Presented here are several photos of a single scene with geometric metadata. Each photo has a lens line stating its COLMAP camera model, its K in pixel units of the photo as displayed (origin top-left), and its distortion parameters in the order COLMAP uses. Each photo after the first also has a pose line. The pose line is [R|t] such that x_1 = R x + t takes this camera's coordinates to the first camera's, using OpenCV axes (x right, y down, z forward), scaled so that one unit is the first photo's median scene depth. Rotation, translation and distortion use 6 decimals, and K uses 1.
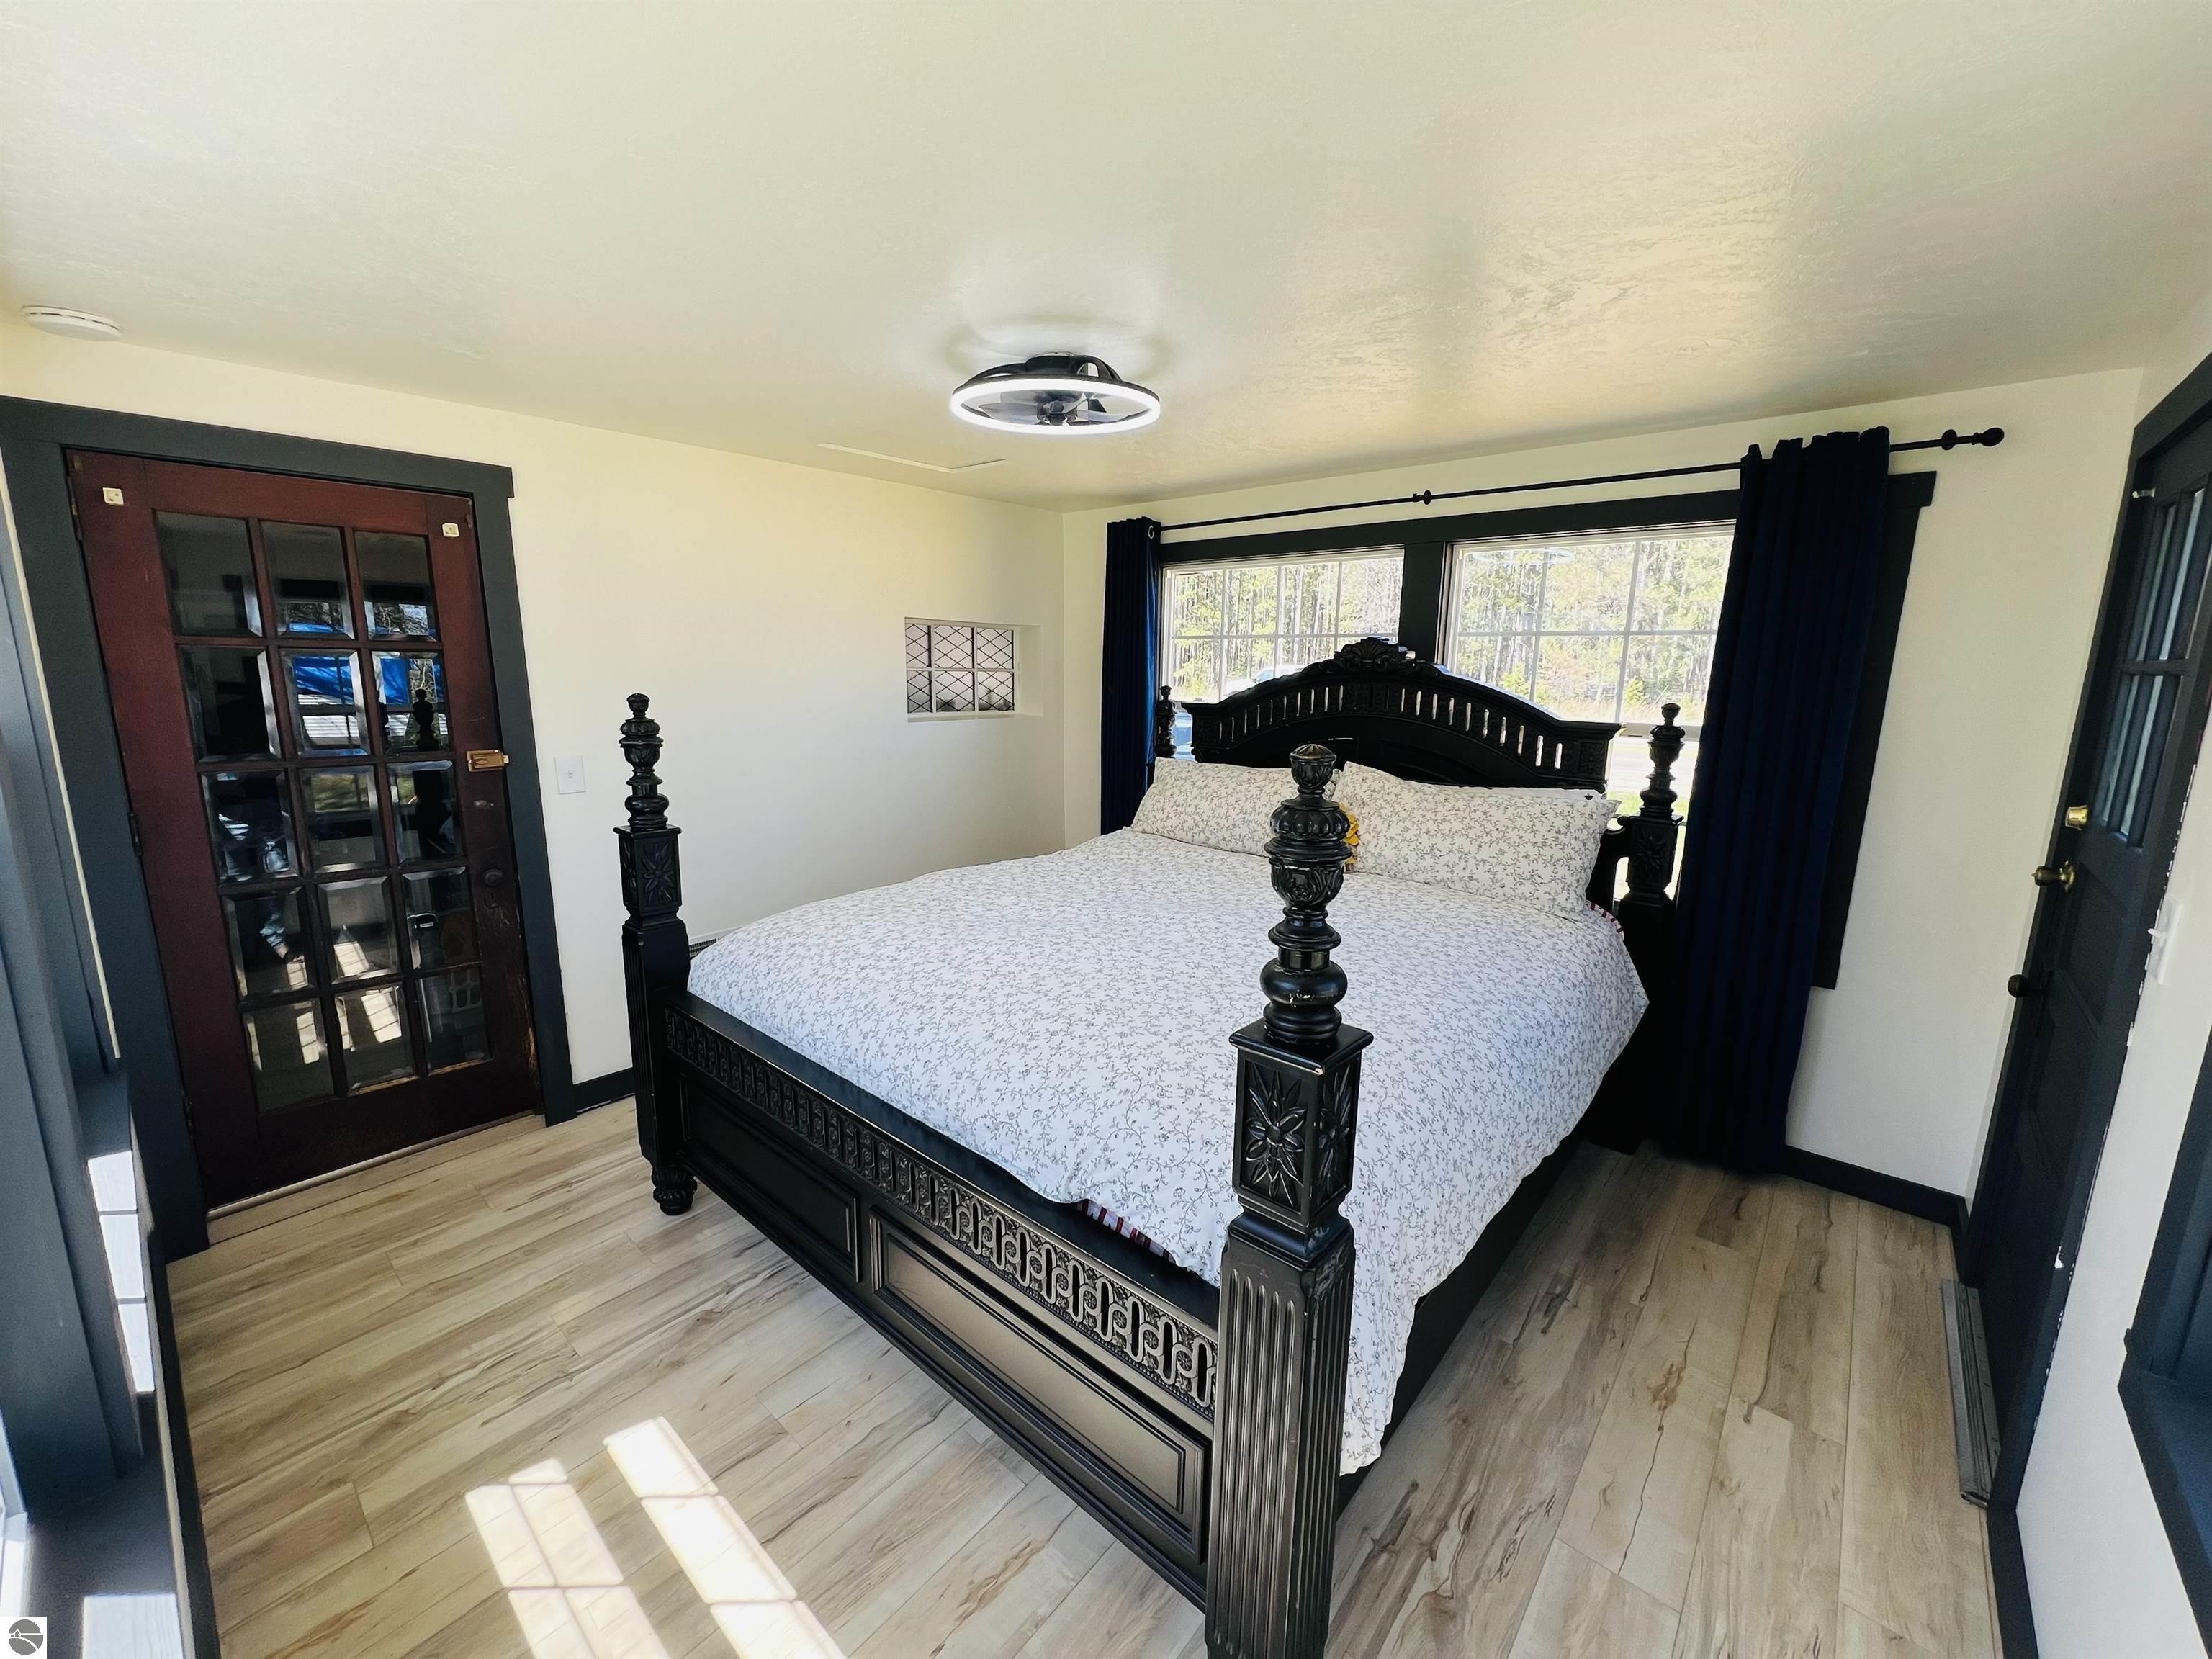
lens RADIAL K [[880.8, 0, 1097.9], [0, 880.8, 826.3], [0, 0, 1]] dist [-0.000464, -0.000157]
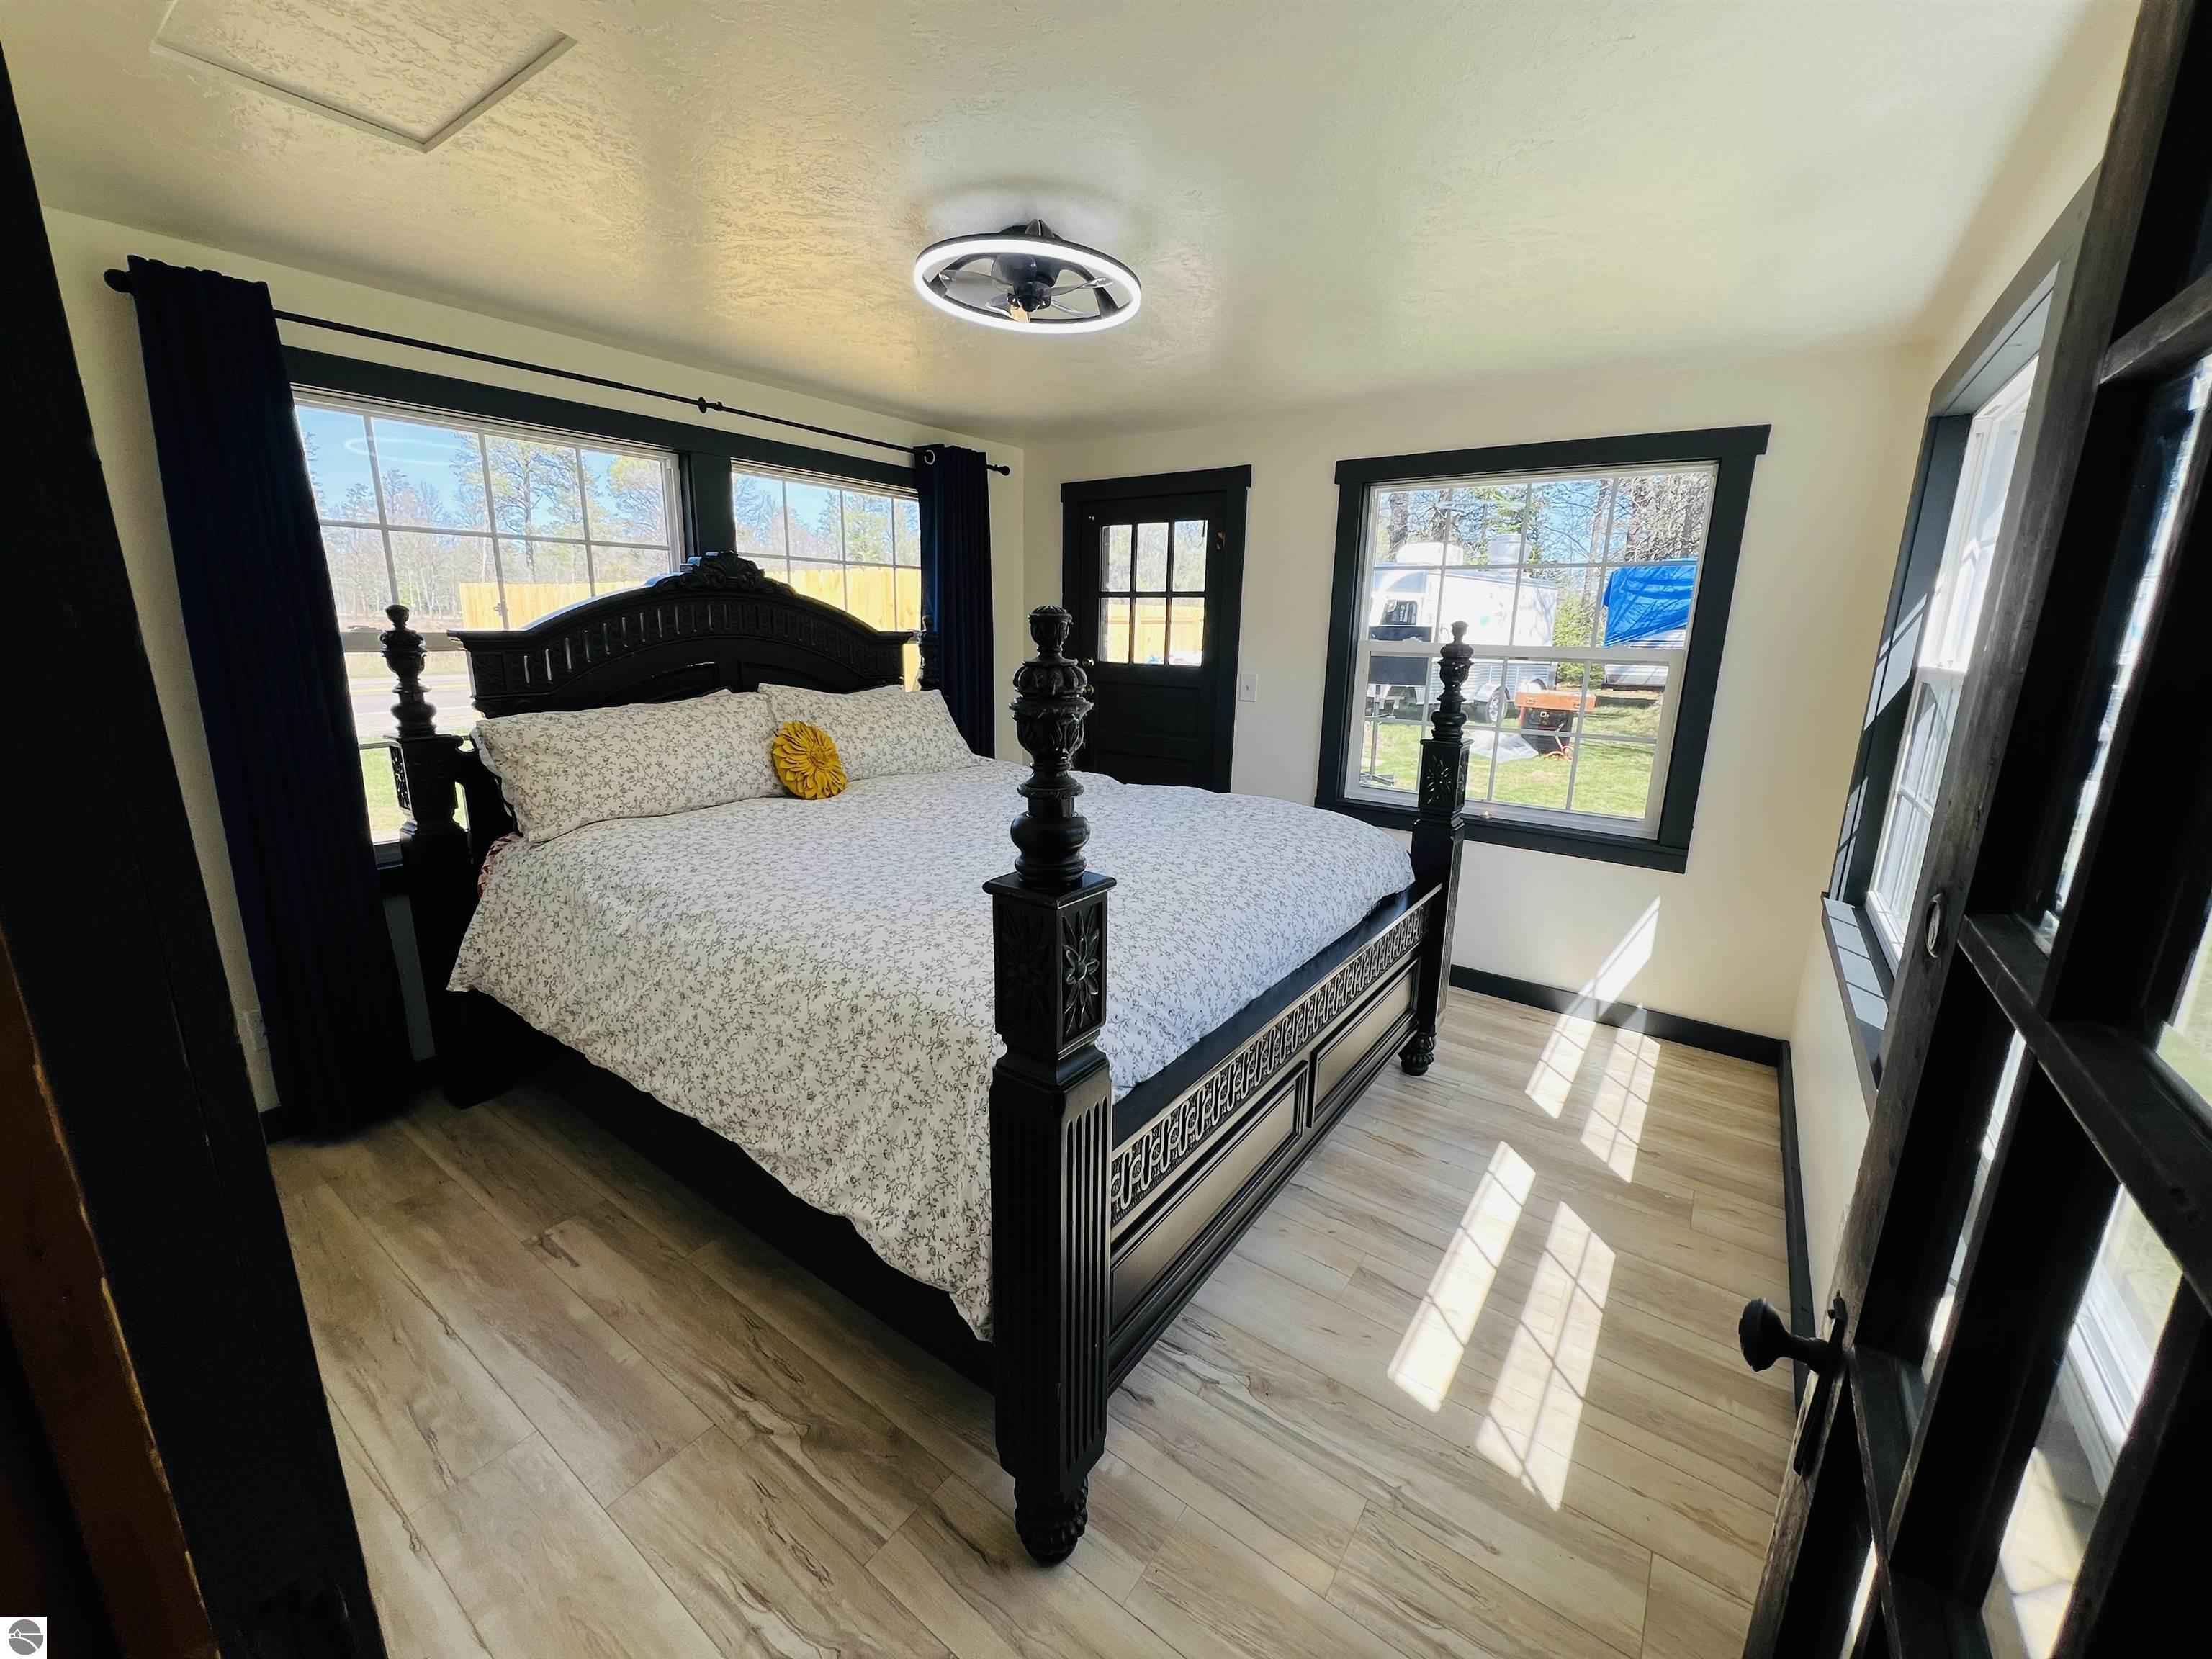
lens RADIAL K [[880.8, 0, 1100.5], [0, 880.8, 825.9], [0, 0, 1]] dist [-0.000464, -0.000157]
pose [[-0.100620, -0.239999, 0.965544, -1.031614], [0.166595, 0.952704, 0.254169, -0.156361], [-0.980878, 0.186430, -0.055878, 1.036547]]
